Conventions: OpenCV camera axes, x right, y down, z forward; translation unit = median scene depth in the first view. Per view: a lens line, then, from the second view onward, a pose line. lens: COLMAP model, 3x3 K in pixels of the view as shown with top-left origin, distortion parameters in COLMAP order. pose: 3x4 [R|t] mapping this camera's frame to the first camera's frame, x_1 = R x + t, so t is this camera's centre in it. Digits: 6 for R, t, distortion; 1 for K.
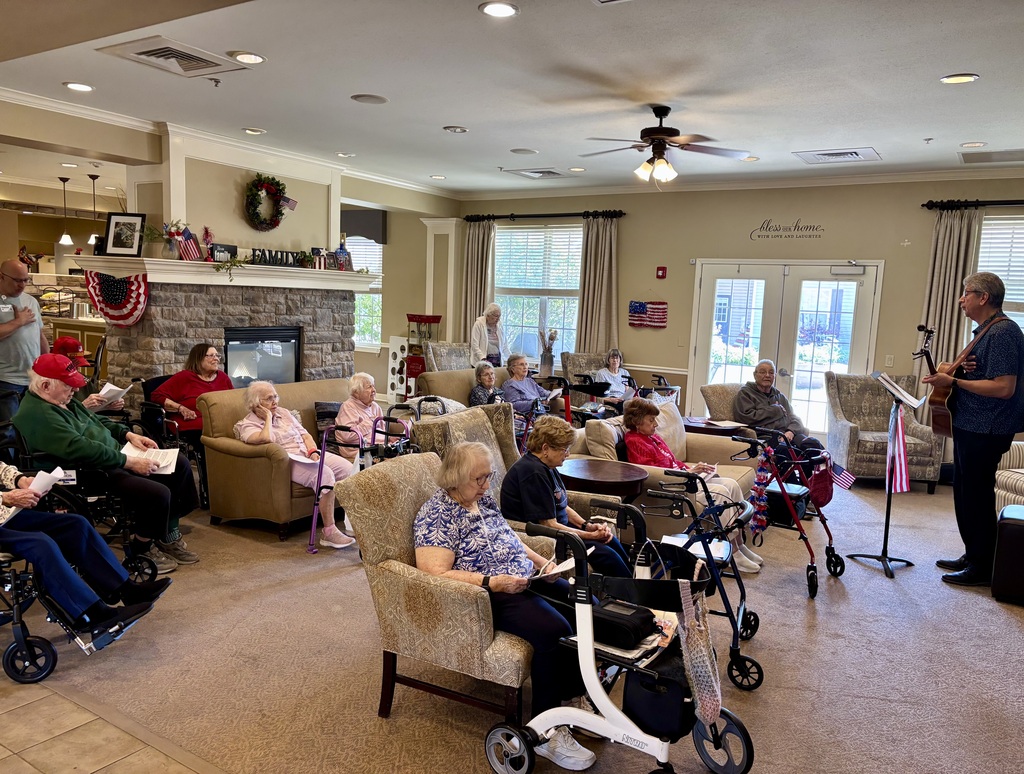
lens RADIAL K [[776.9, 0, 510.4], [0, 776.9, 386.7], [0, 0, 1]] dist [-0.005104, 0.001191]
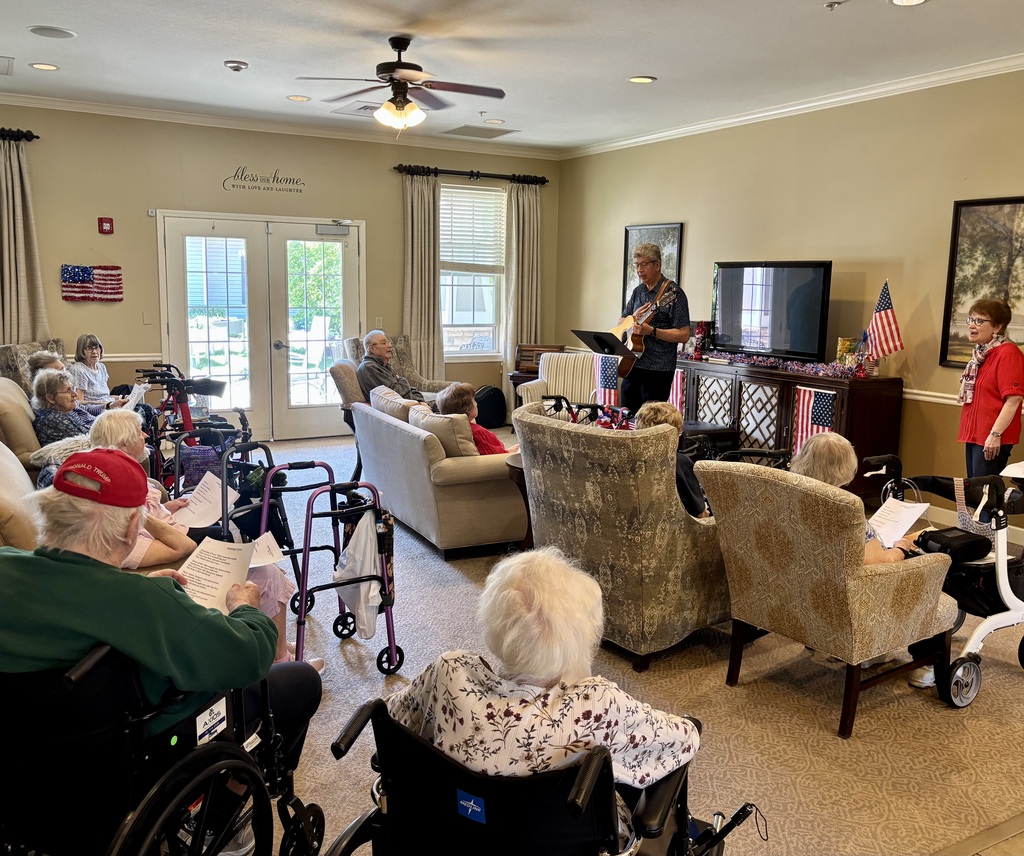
lens RADIAL K [[871.4, 0, 509.0], [0, 871.4, 427.0], [0, 0, 1]] dist [0.040524, -0.053089]
pose [[0.451467, -0.182023, 0.873524, -0.431752], [0.097840, 0.983167, 0.154303, -0.054901], [-0.886907, 0.015802, 0.461677, 0.305175]]
